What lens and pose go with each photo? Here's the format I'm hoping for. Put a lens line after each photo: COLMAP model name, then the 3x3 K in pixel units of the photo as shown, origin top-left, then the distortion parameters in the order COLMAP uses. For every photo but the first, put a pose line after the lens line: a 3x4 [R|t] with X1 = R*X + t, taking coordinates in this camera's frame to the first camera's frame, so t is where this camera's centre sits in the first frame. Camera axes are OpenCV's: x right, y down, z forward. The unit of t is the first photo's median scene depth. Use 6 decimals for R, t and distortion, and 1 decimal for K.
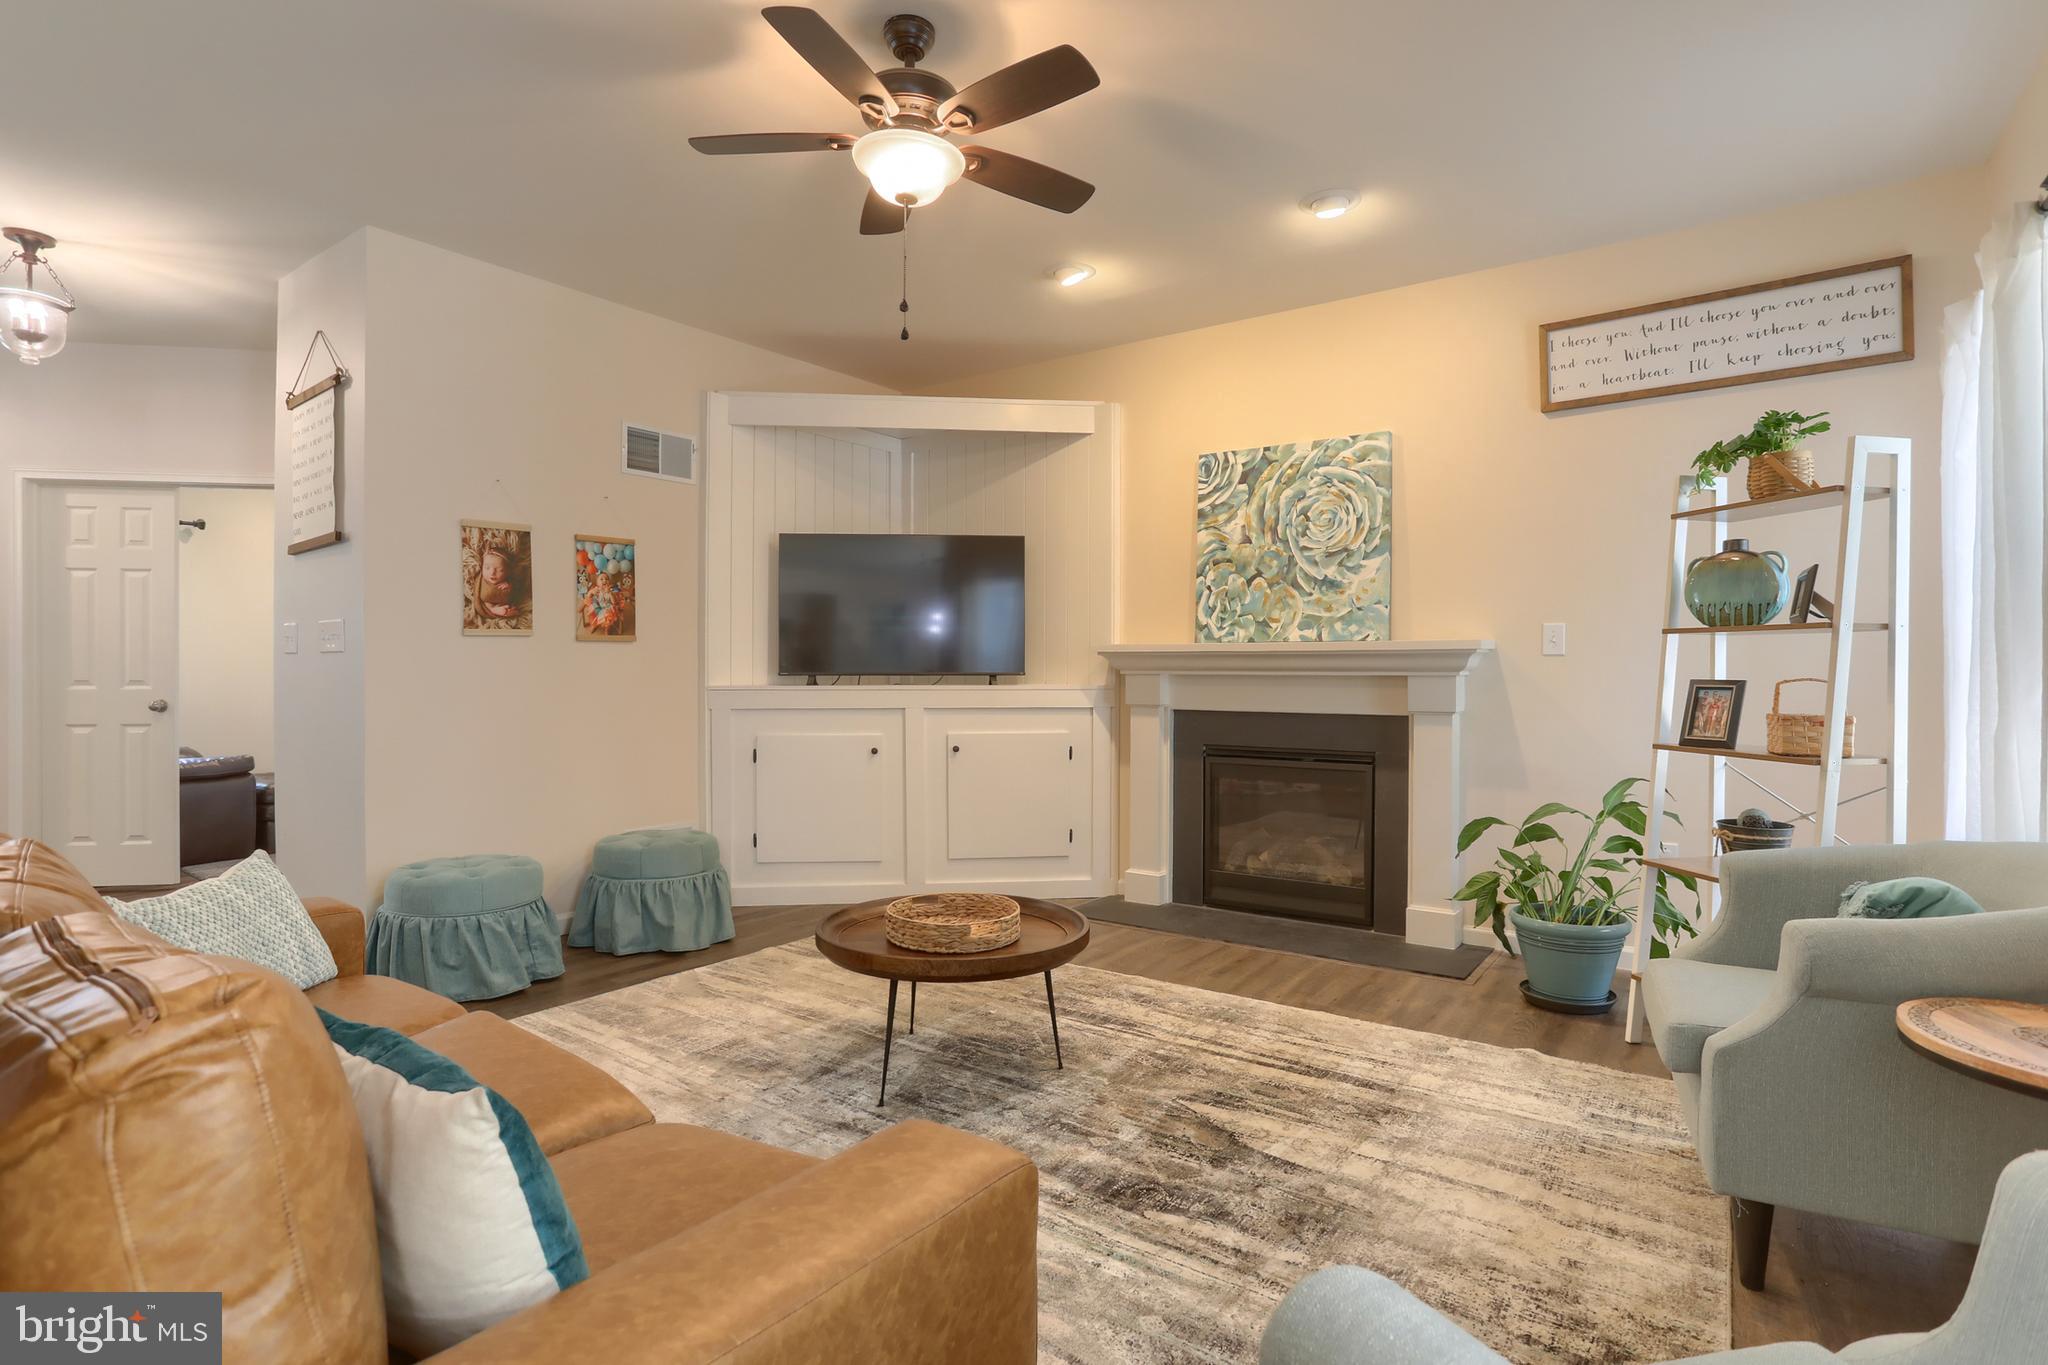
lens RADIAL K [[1024.7, 0, 1036.4], [0, 1024.7, 675.2], [0, 0, 1]] dist [-0.051296, 0.023371]
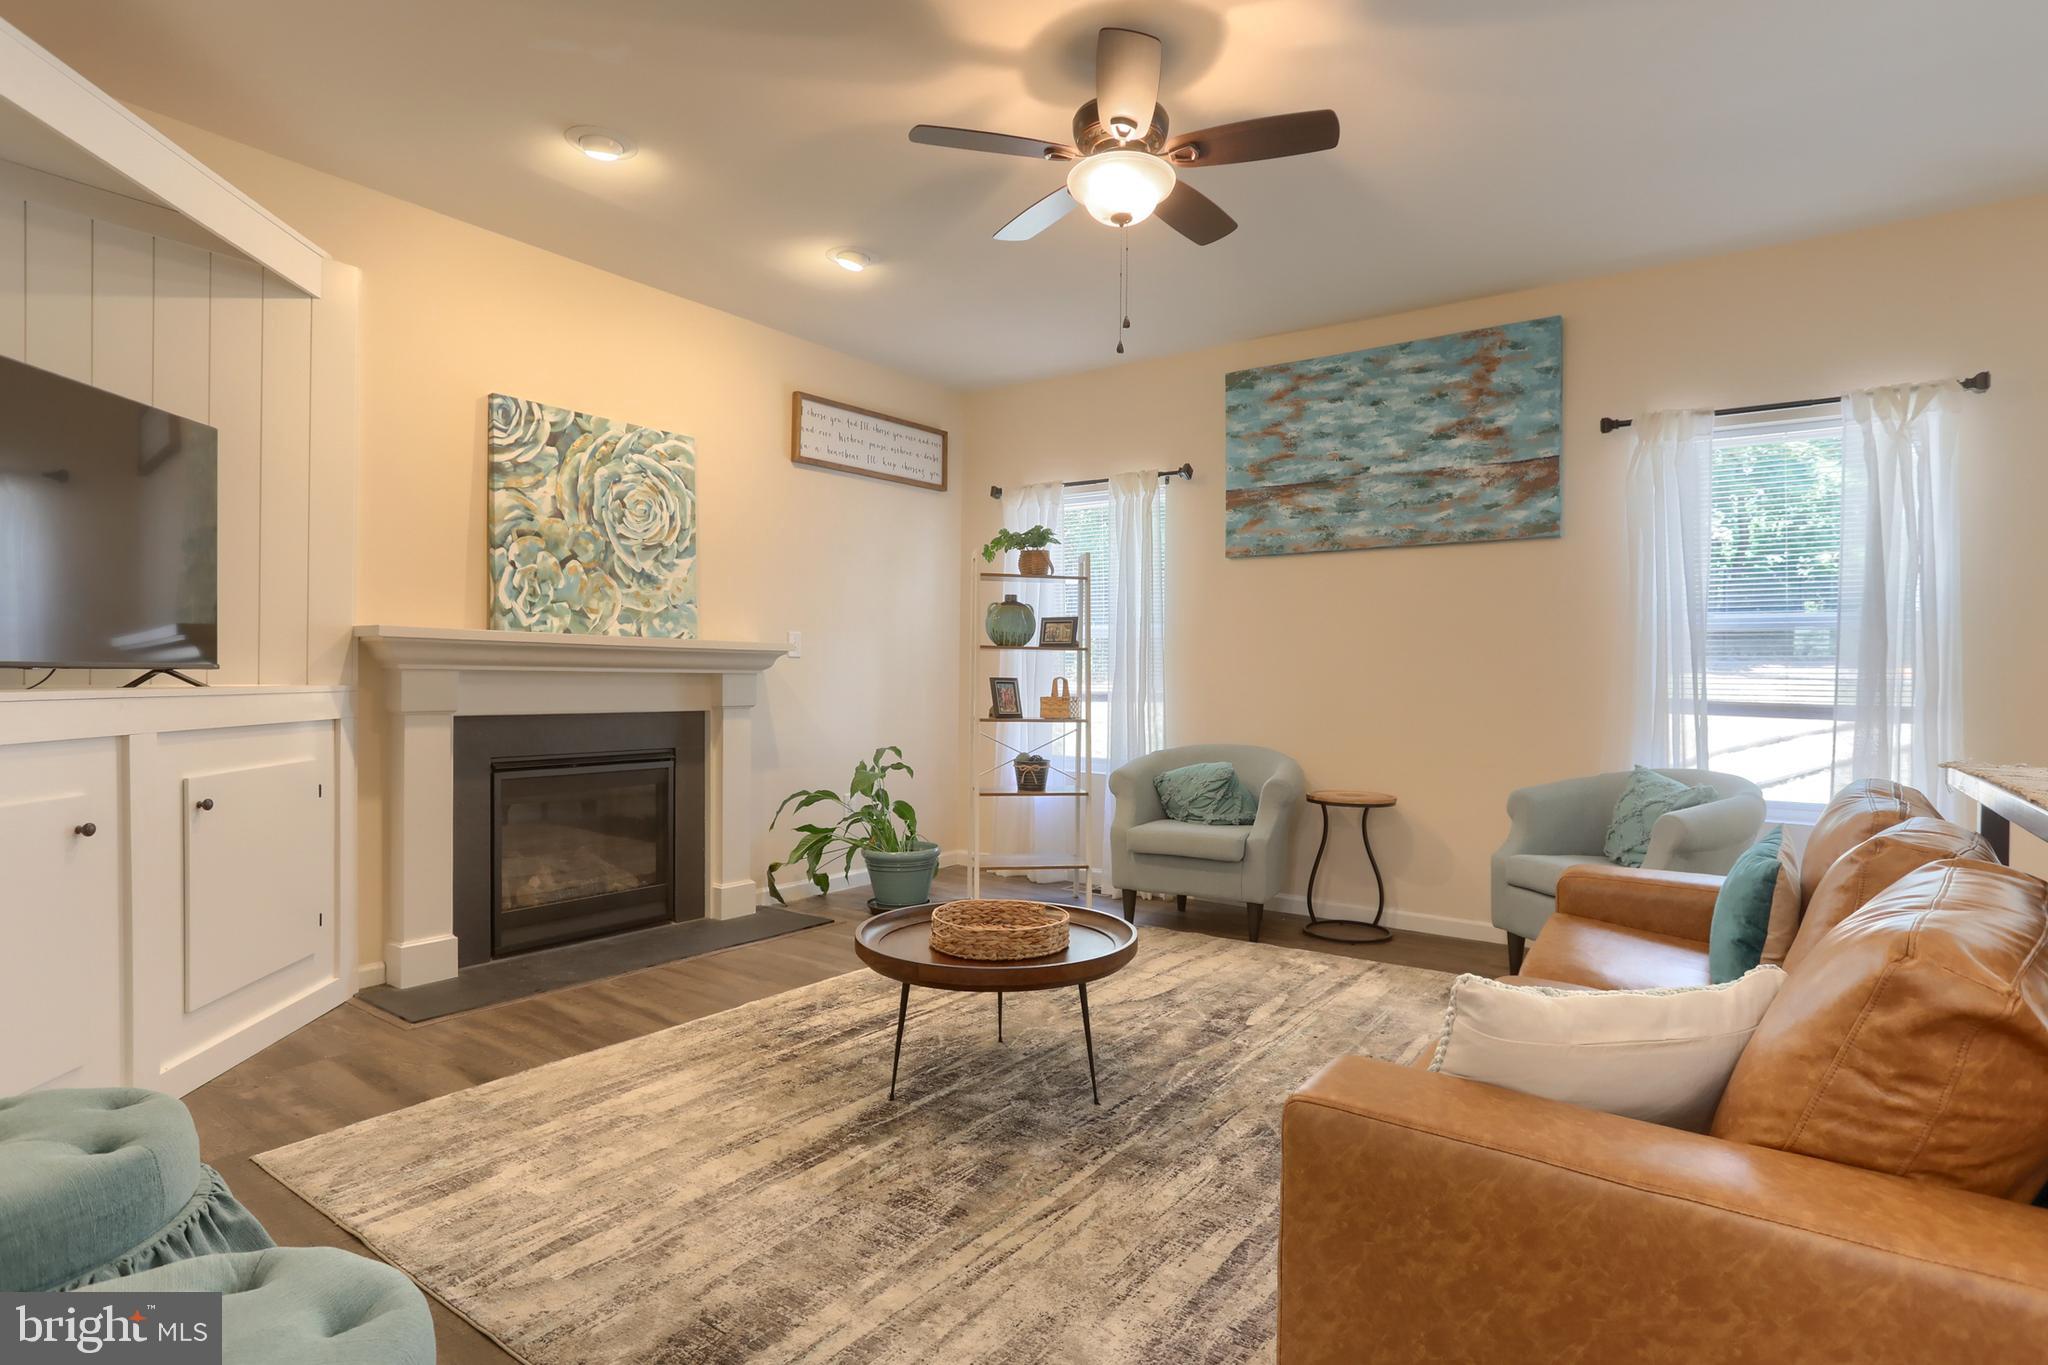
lens RADIAL K [[1024.7, 0, 1042.0], [0, 1024.7, 689.6], [0, 0, 1]] dist [-0.051296, 0.023371]
pose [[0.004096, -0.013367, 0.999902, -0.668122], [-0.006136, 0.999891, 0.013392, 0.001187], [-0.999973, -0.006190, 0.004014, 0.612194]]
